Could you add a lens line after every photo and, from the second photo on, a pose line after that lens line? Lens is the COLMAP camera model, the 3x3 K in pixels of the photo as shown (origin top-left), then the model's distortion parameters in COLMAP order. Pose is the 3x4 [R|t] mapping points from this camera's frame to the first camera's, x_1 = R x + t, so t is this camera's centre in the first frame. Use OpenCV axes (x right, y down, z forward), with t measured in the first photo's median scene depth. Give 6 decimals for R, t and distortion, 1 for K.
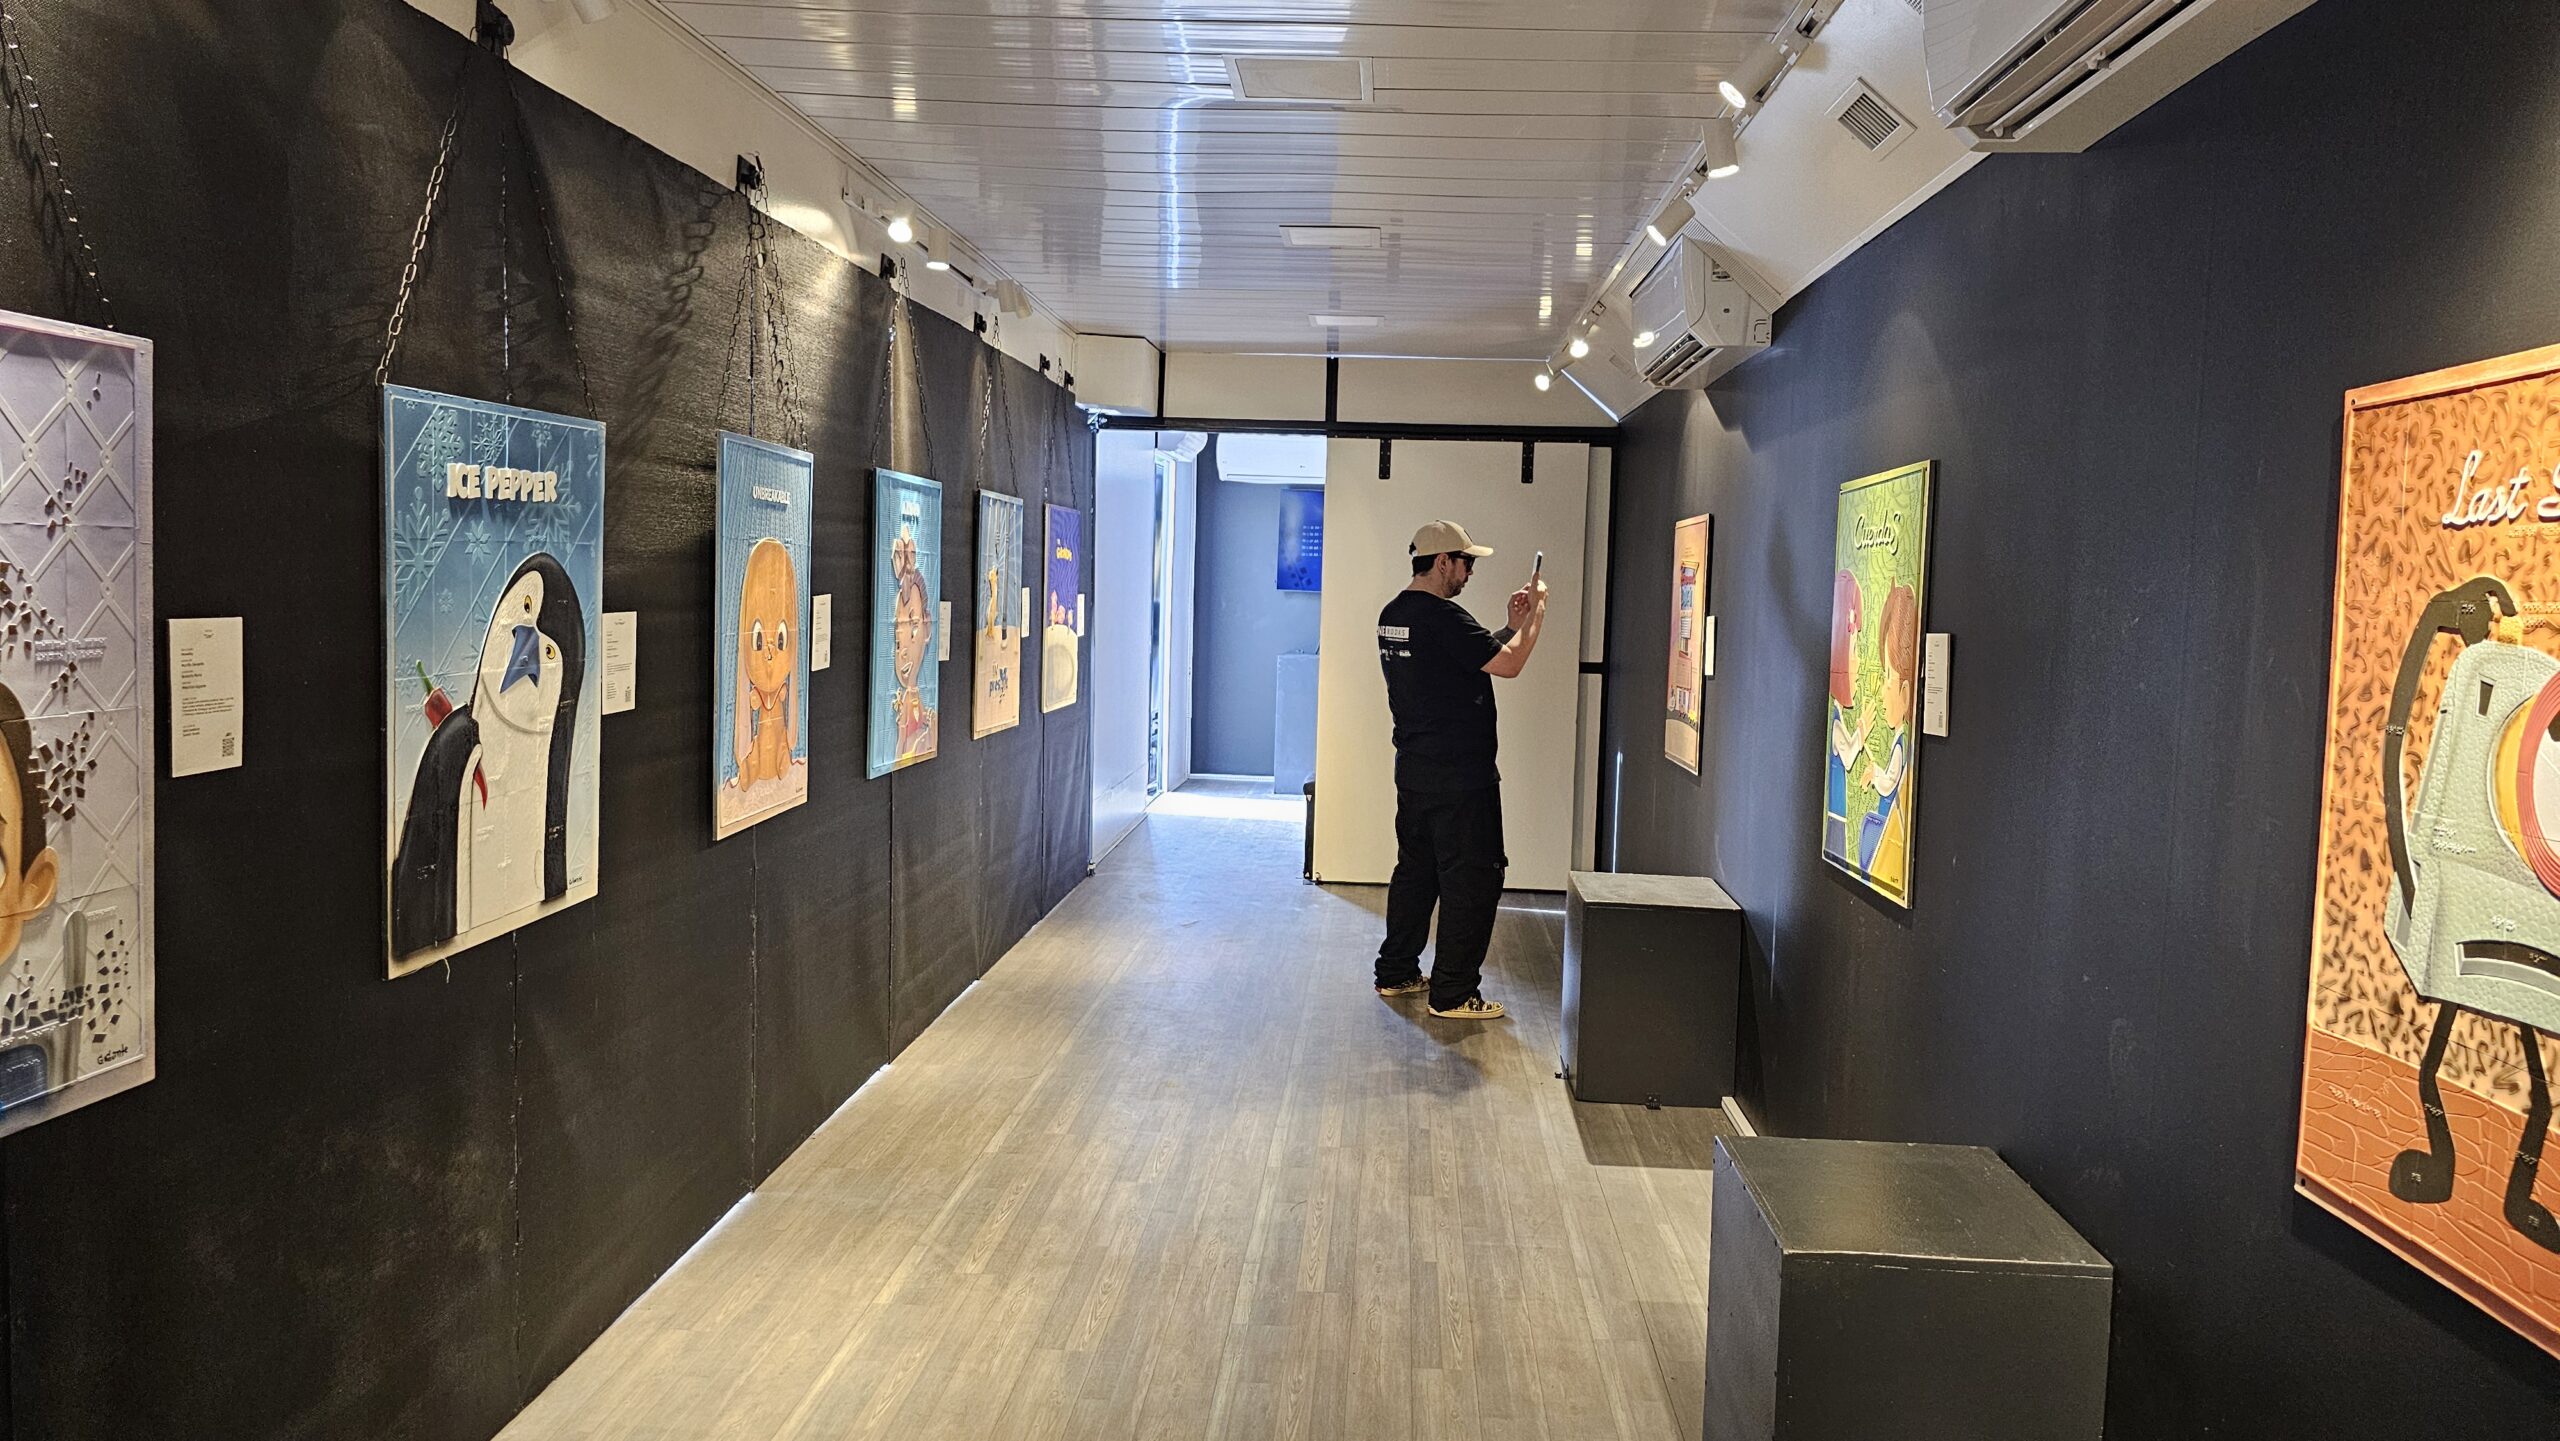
lens RADIAL K [[1695.2, 0, 1324.0], [0, 1695.2, 694.2], [0, 0, 1]] dist [0.071569, -0.066858]
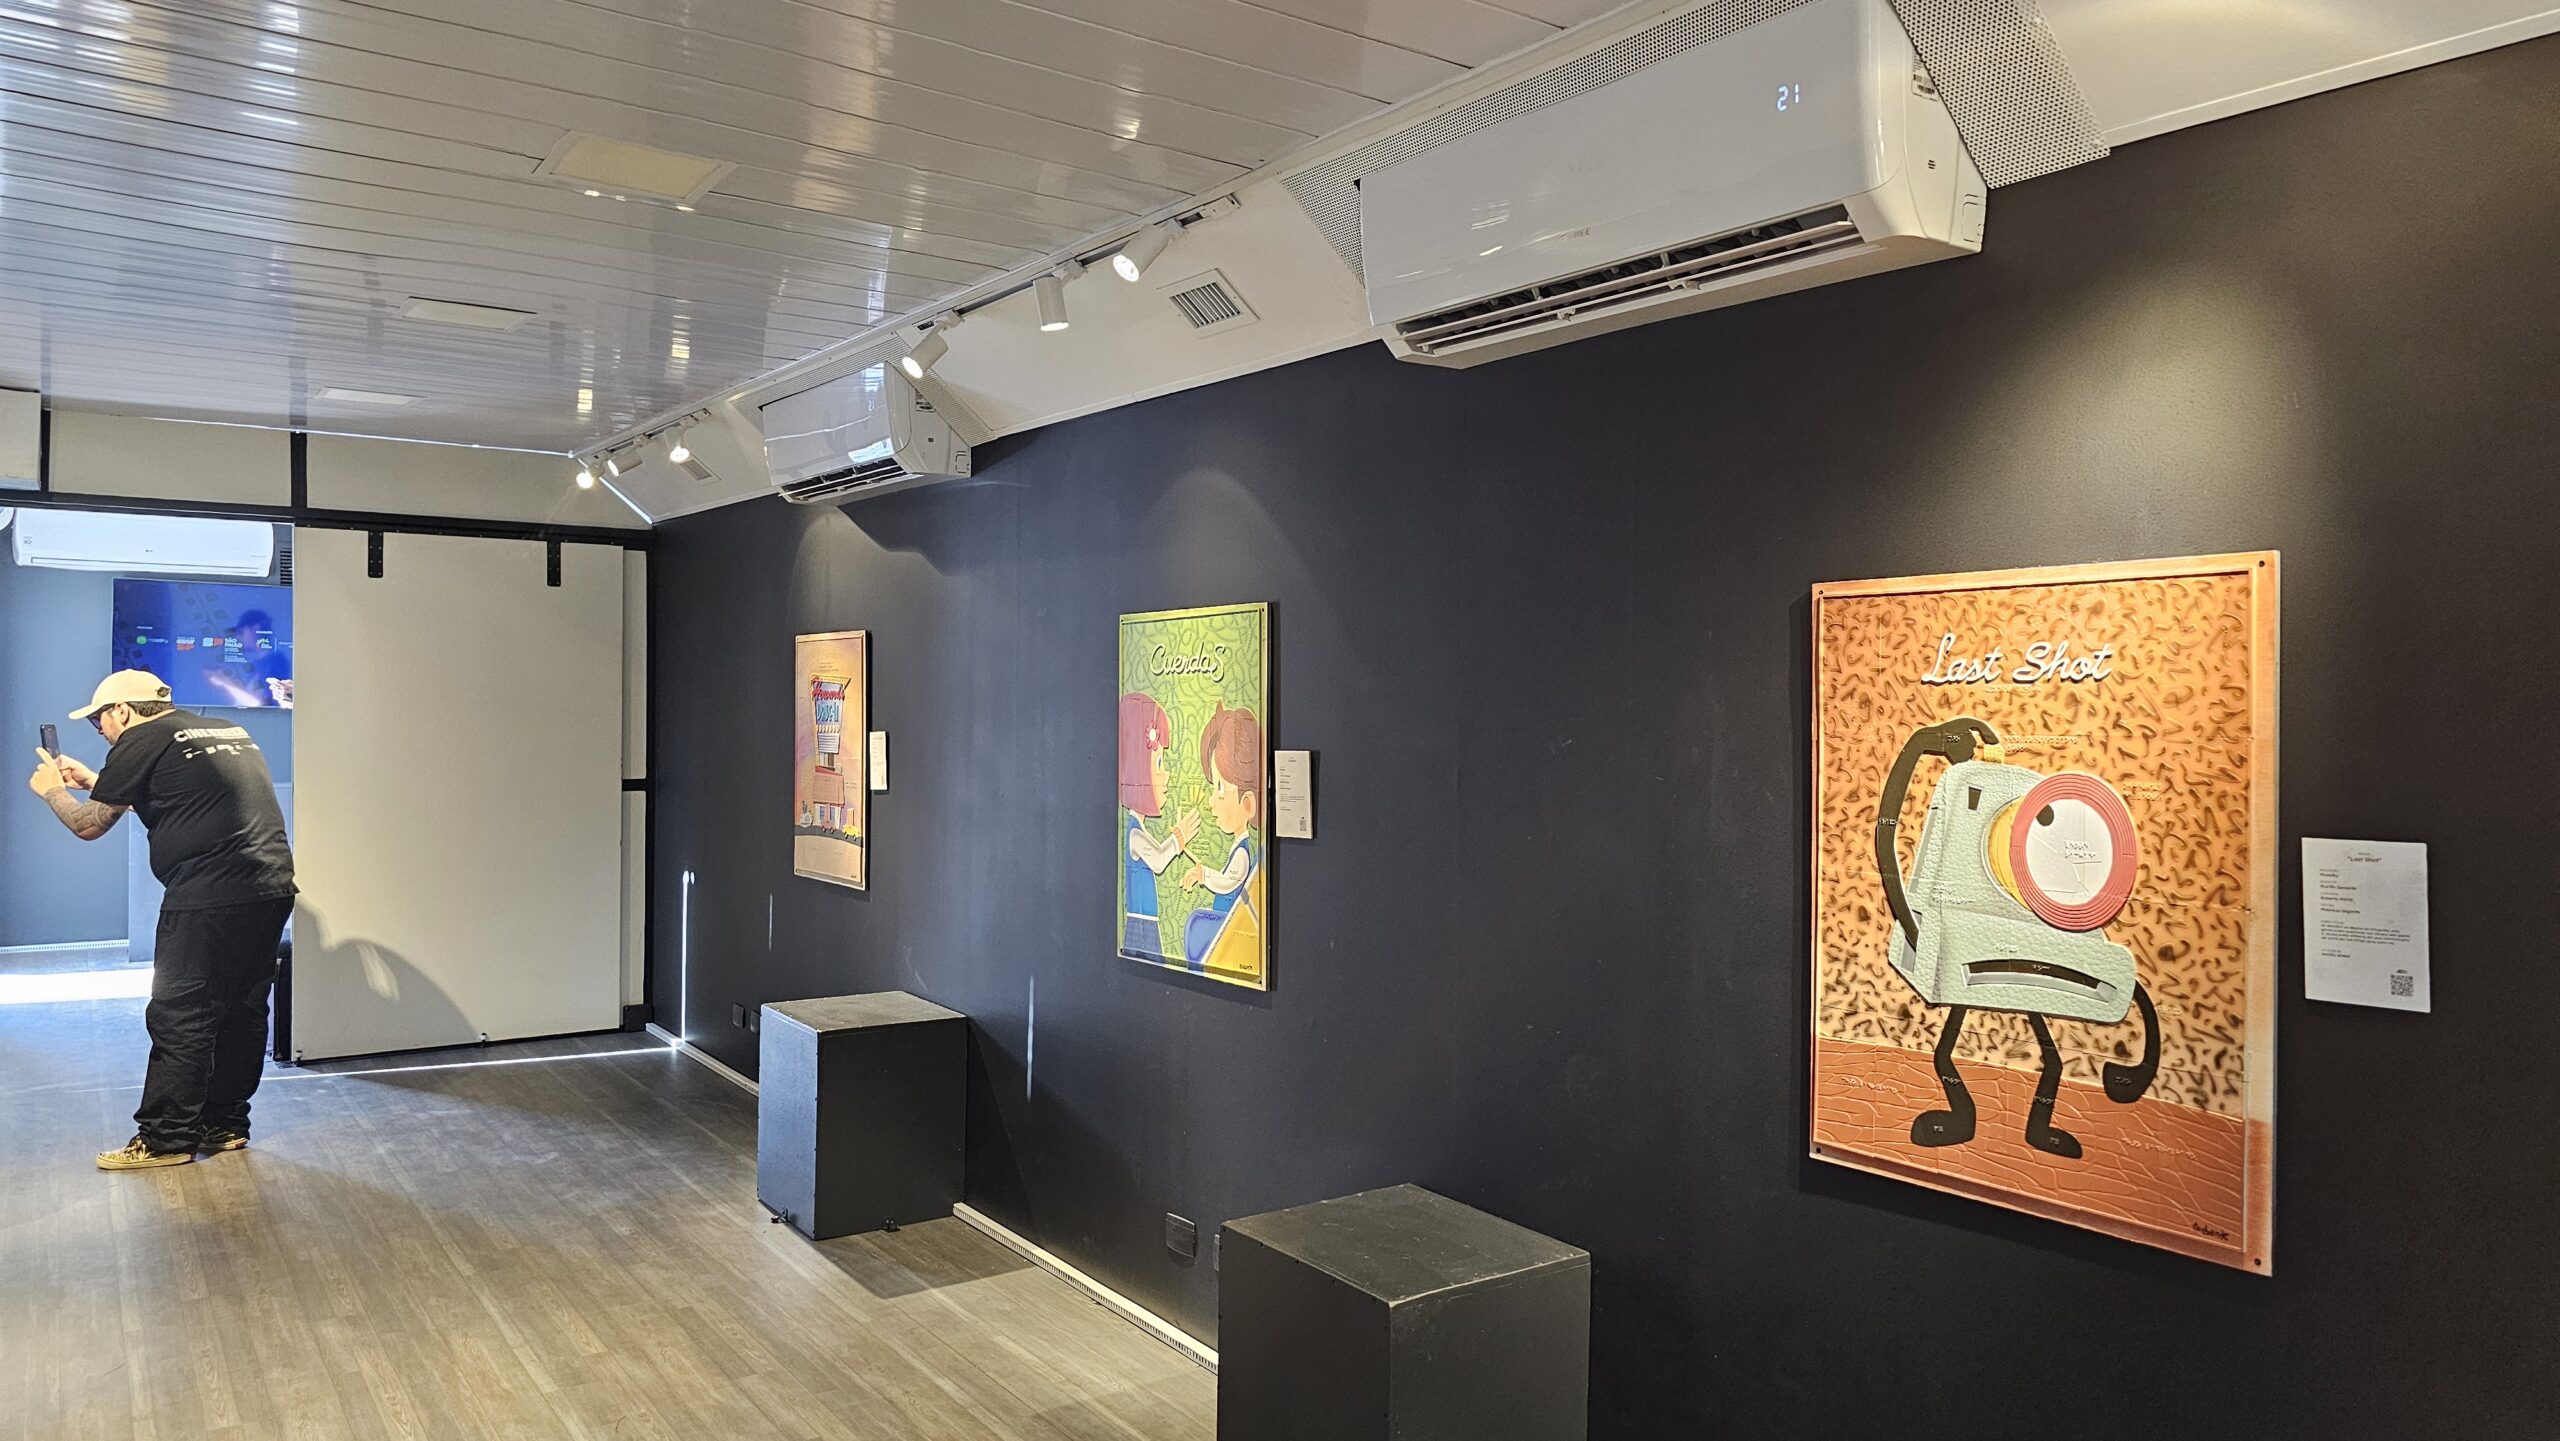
lens RADIAL K [[1692.3, 0, 1280.0], [0, 1692.3, 720.5], [0, 0, 1]] dist [0.065396, -0.063185]
pose [[0.787312, -0.028132, 0.615913, -0.633194], [0.051950, 0.998433, -0.020804, -0.058505], [-0.614362, 0.048376, 0.787540, 0.174576]]
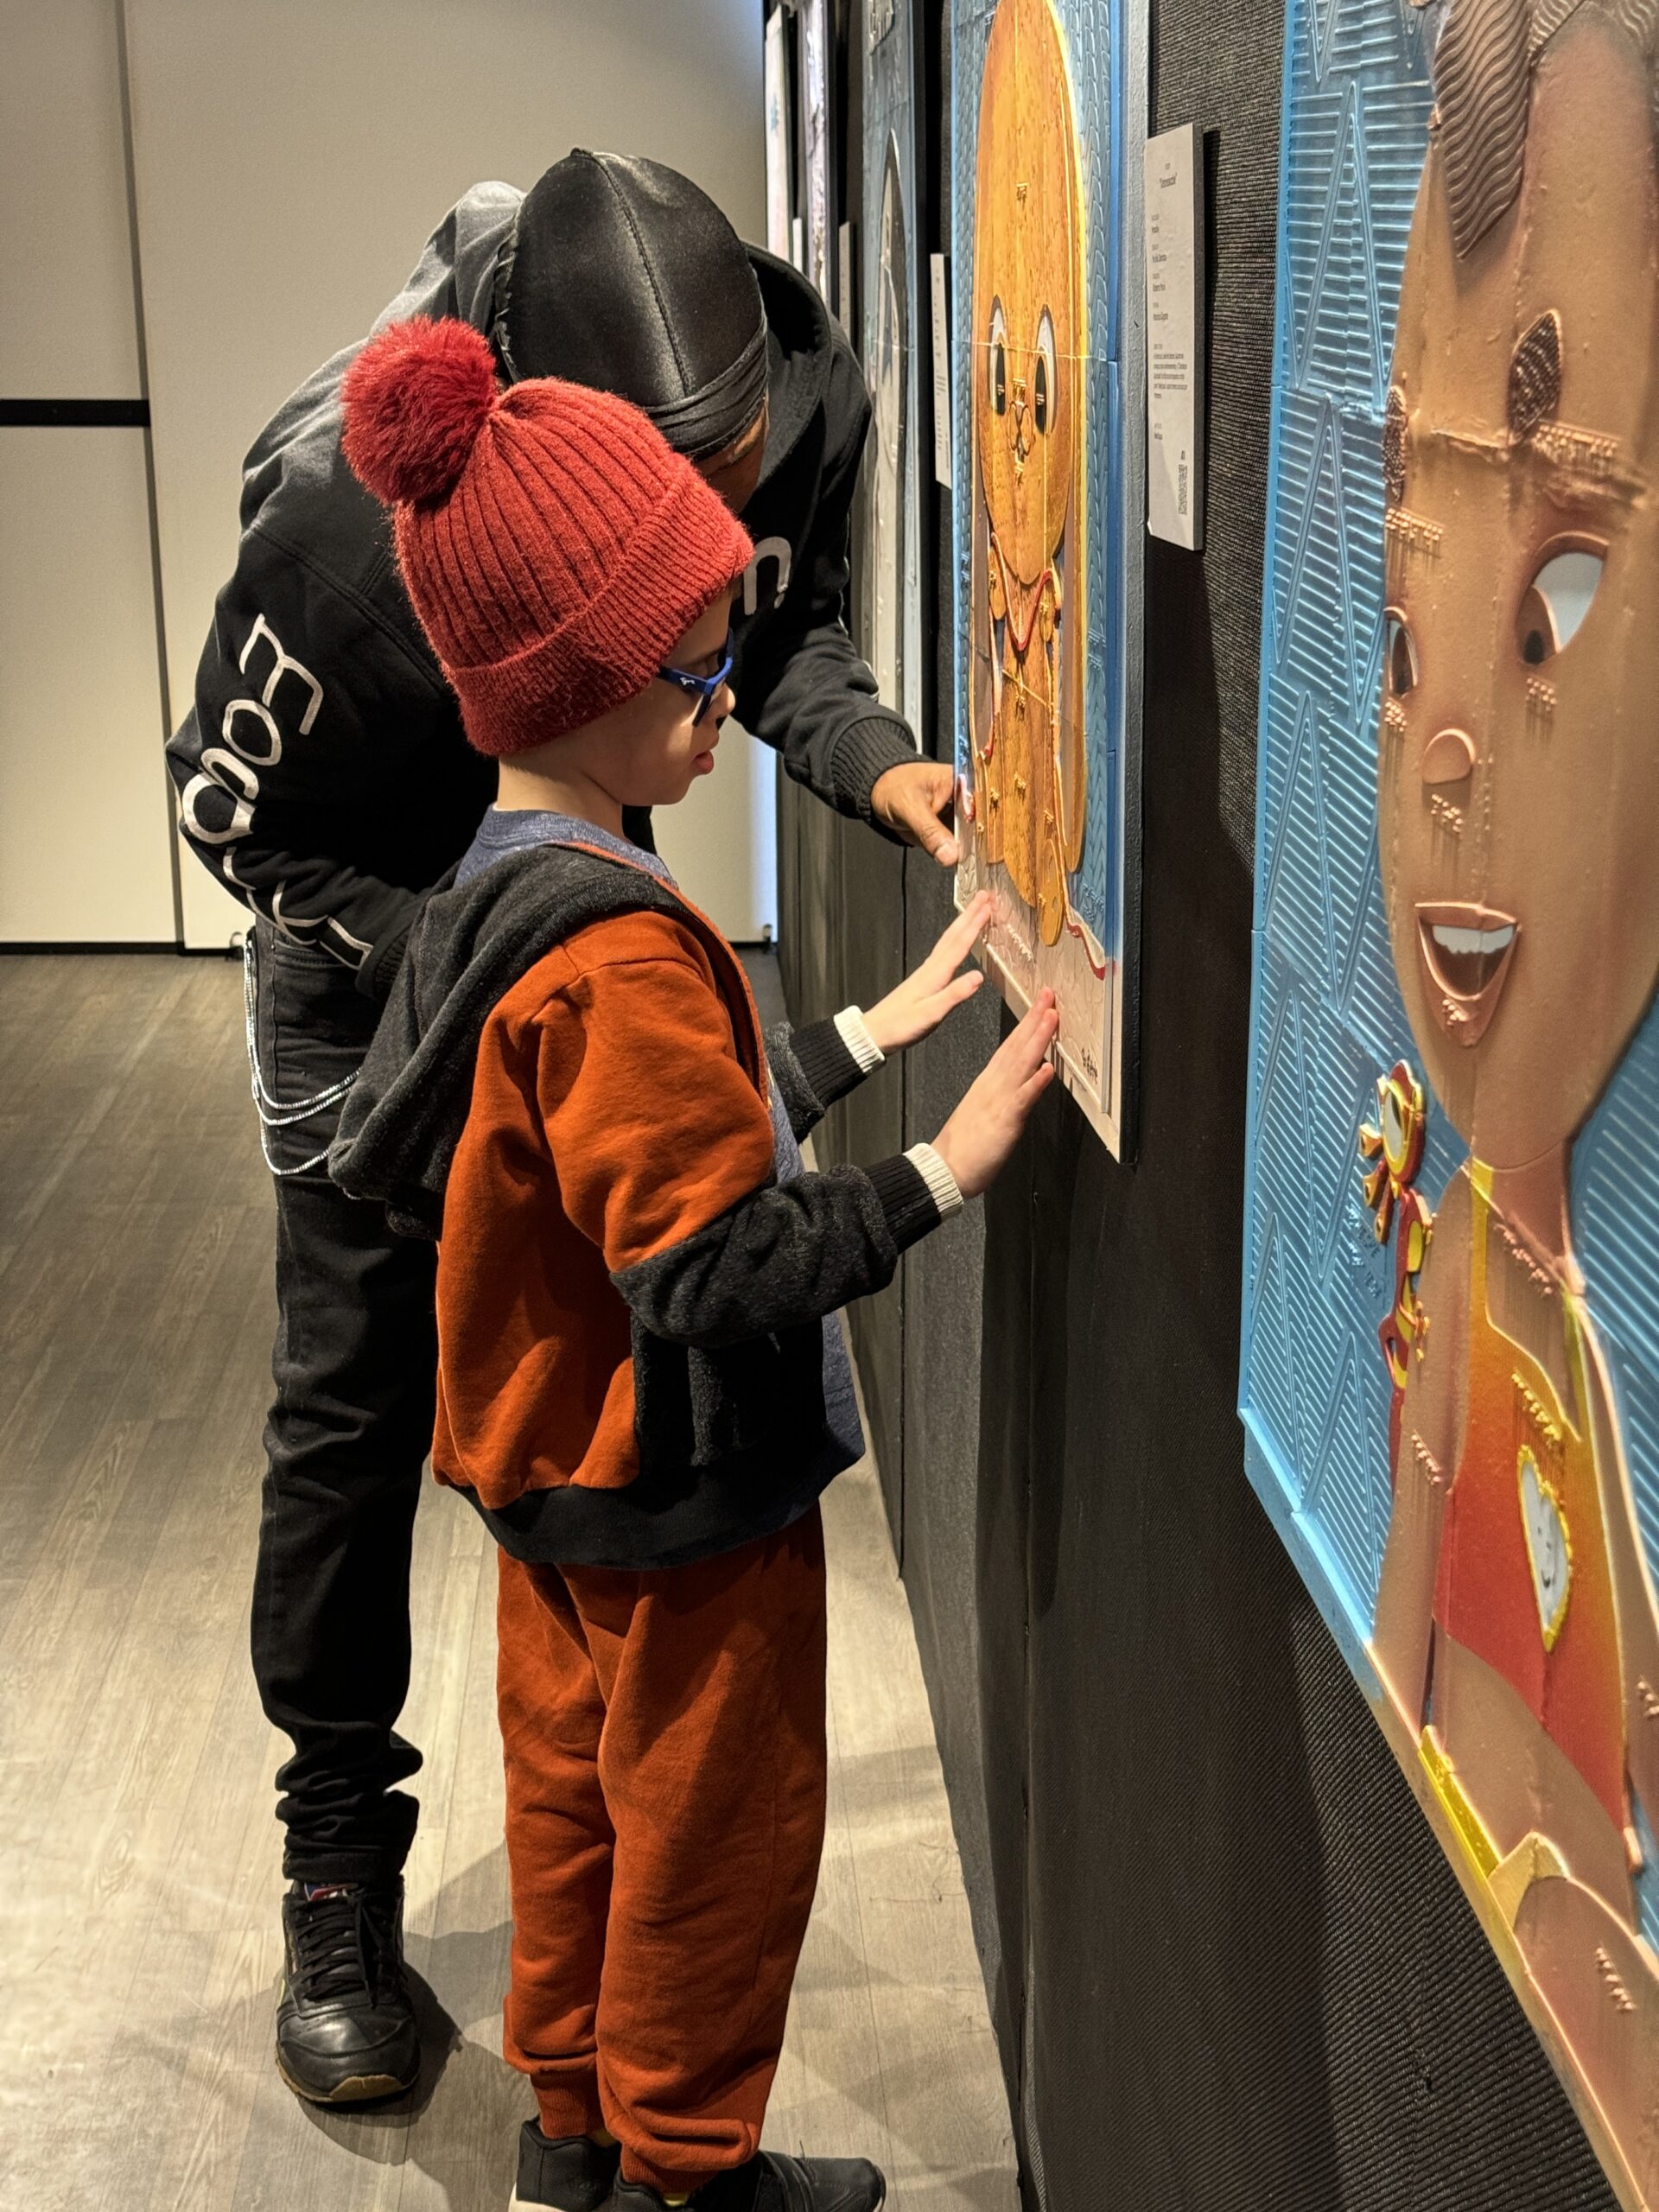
lens RADIAL K [[3074.1, 0, 830.9], [0, 3074.1, 1046.3], [0, 0, 1]] dist [0.183152, 0.011580]
pose [[-0.993665, -0.010574, -0.111886, -0.527139], [-0.044542, 0.951085, 0.305700, -0.176914], [0.103181, 0.308747, -0.945531, 3.294668]]
